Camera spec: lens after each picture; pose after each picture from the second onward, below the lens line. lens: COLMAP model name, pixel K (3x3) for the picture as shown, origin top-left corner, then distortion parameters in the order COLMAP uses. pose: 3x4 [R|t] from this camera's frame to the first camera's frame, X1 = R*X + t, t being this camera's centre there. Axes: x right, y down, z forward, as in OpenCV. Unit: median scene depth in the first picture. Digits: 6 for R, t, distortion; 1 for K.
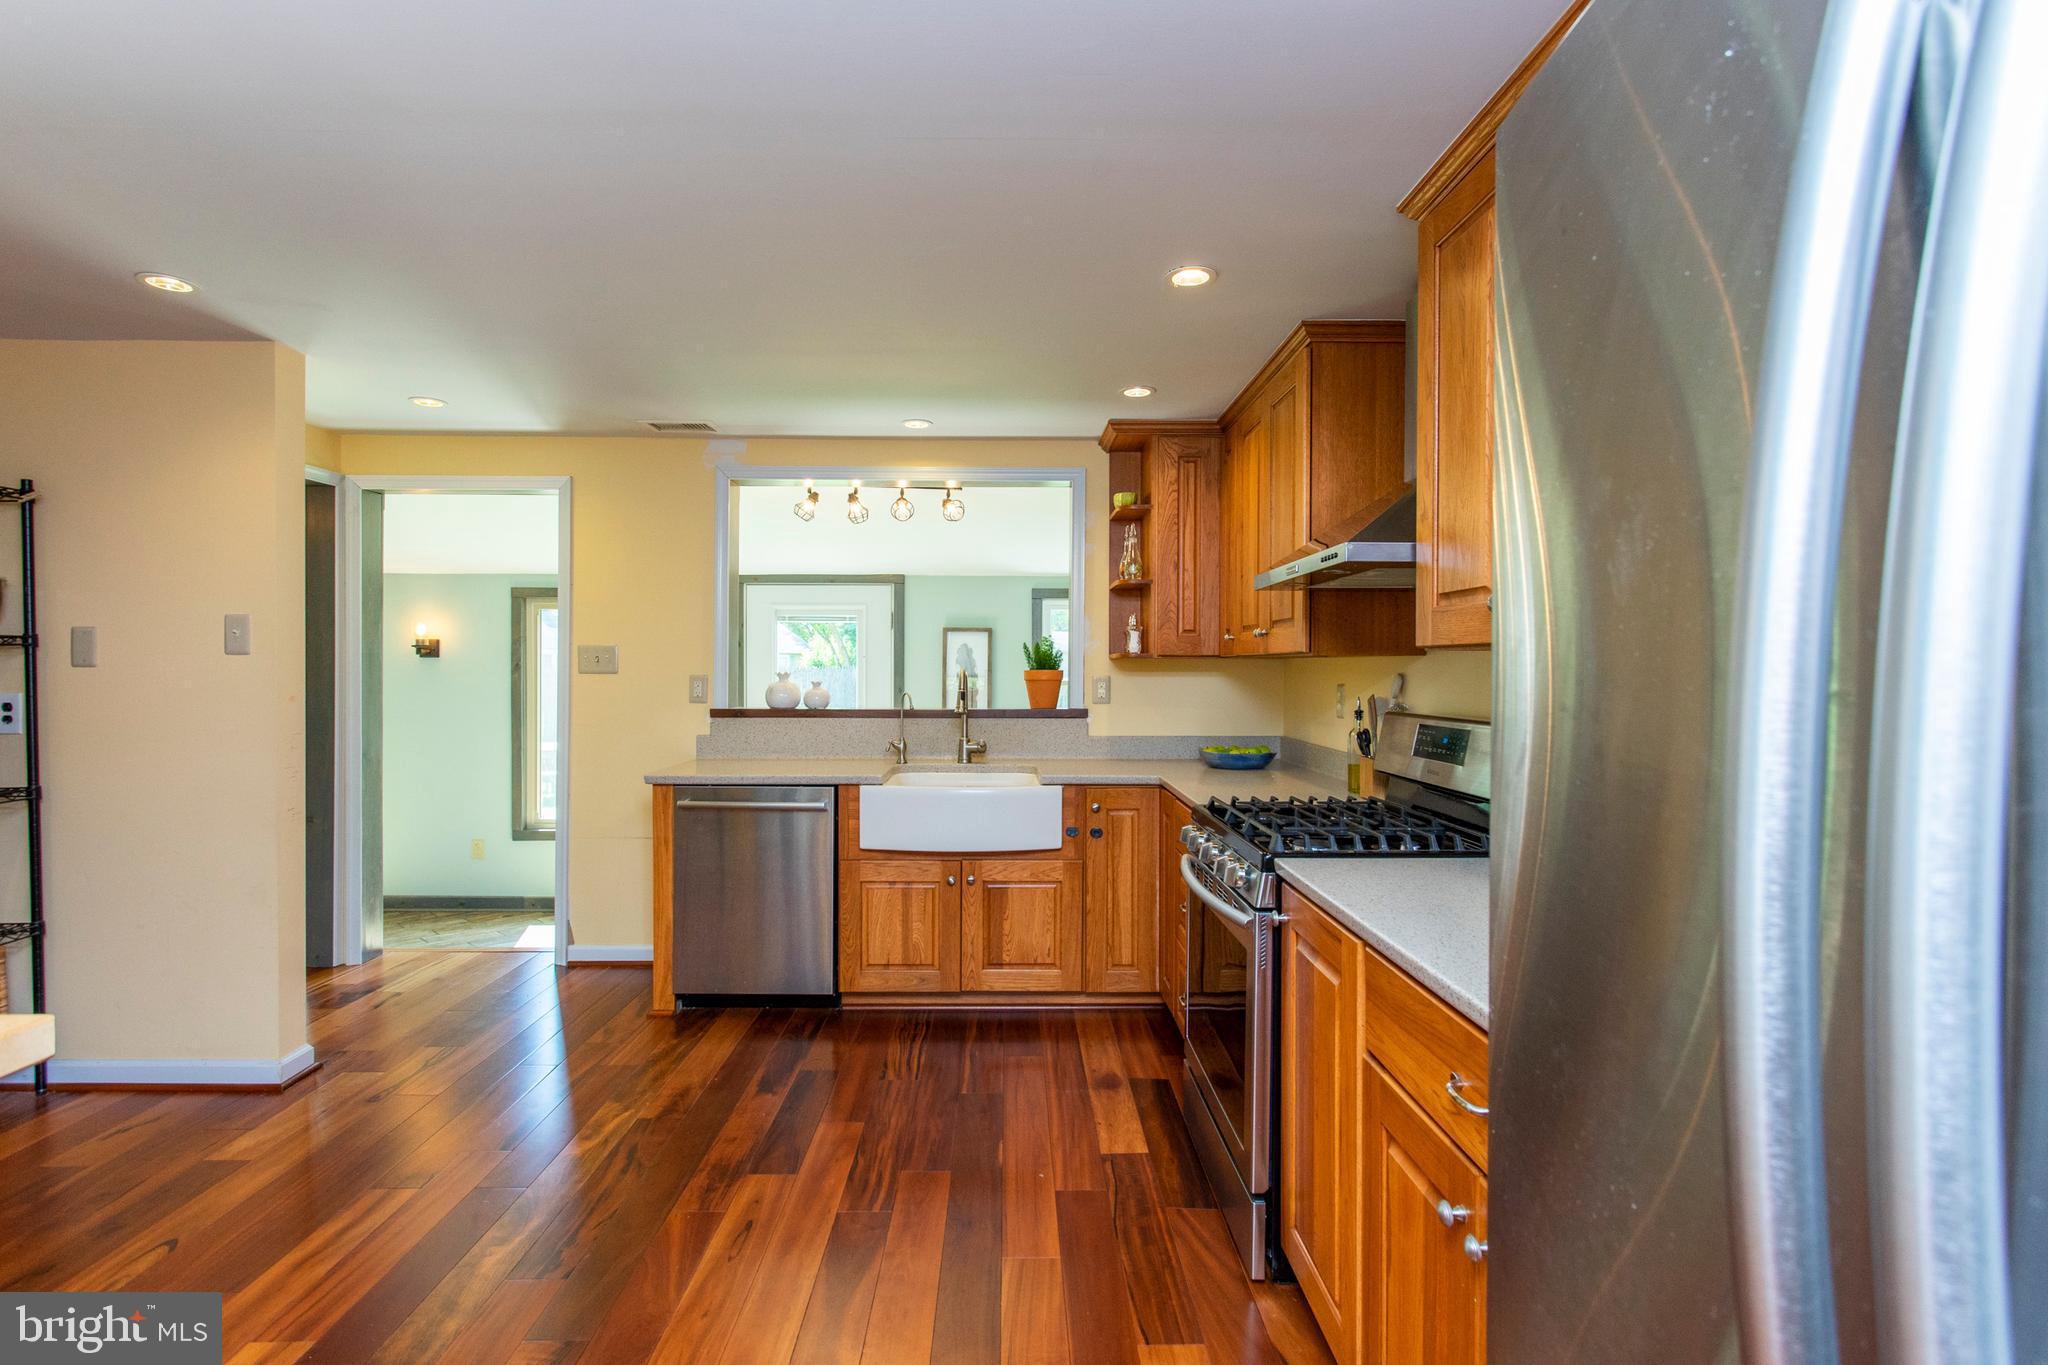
lens RADIAL K [[973.3, 0, 1017.4], [0, 973.3, 678.8], [0, 0, 1]] dist [0.001371, 0.000405]
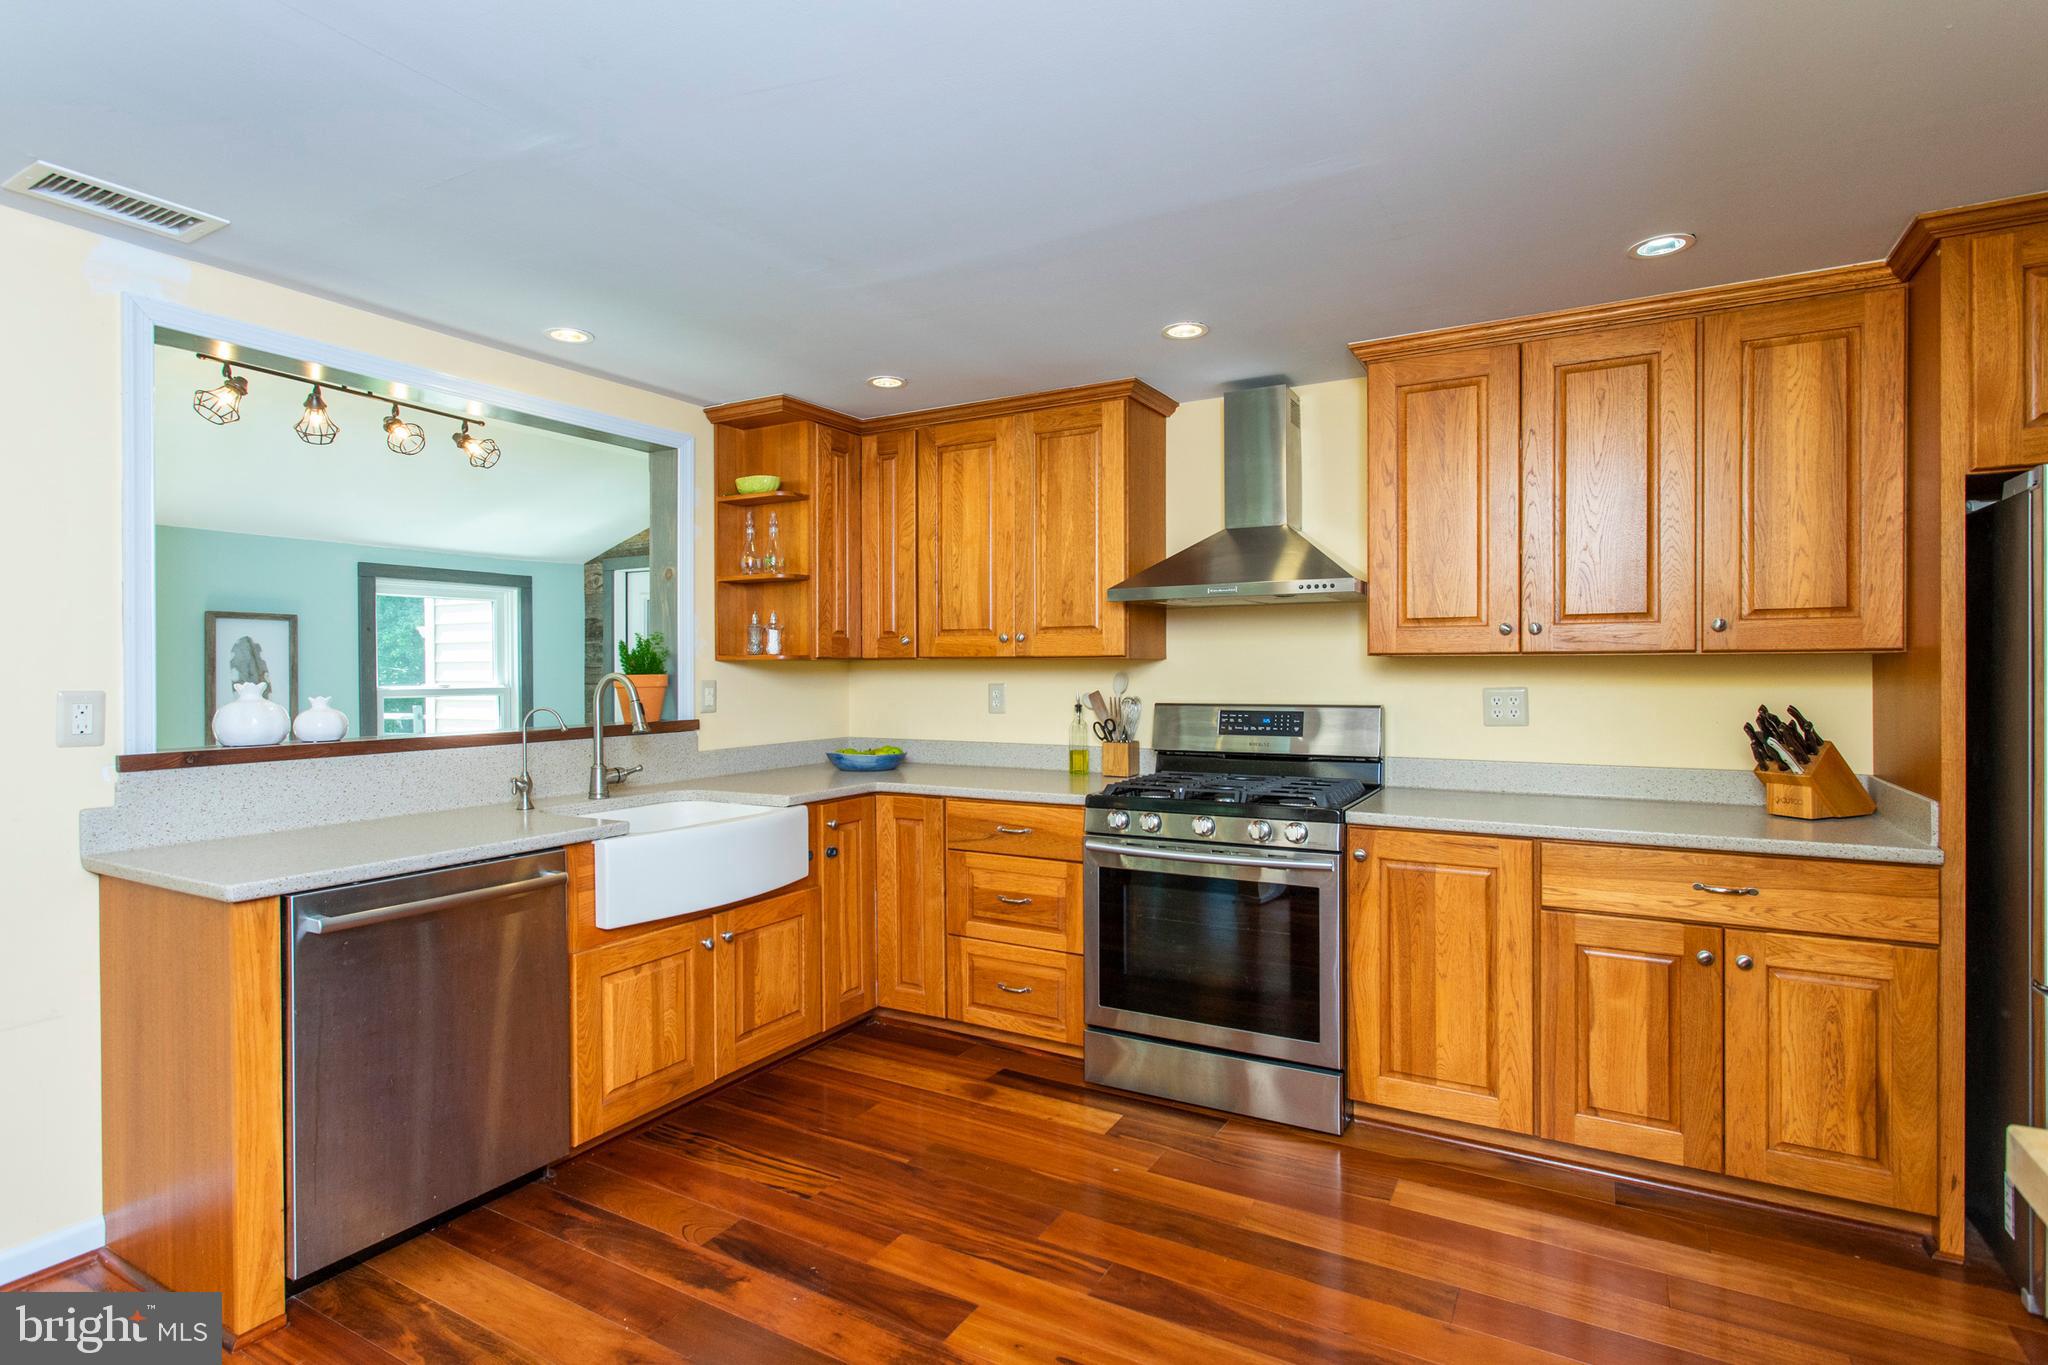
lens RADIAL K [[973.3, 0, 1020.5], [0, 973.3, 675.5], [0, 0, 1]] dist [0.001371, 0.000405]
pose [[0.522872, -0.011653, 0.852332, -0.597580], [0.016164, 0.999862, 0.003754, -0.007268], [-0.852258, 0.011814, 0.522988, 0.369446]]
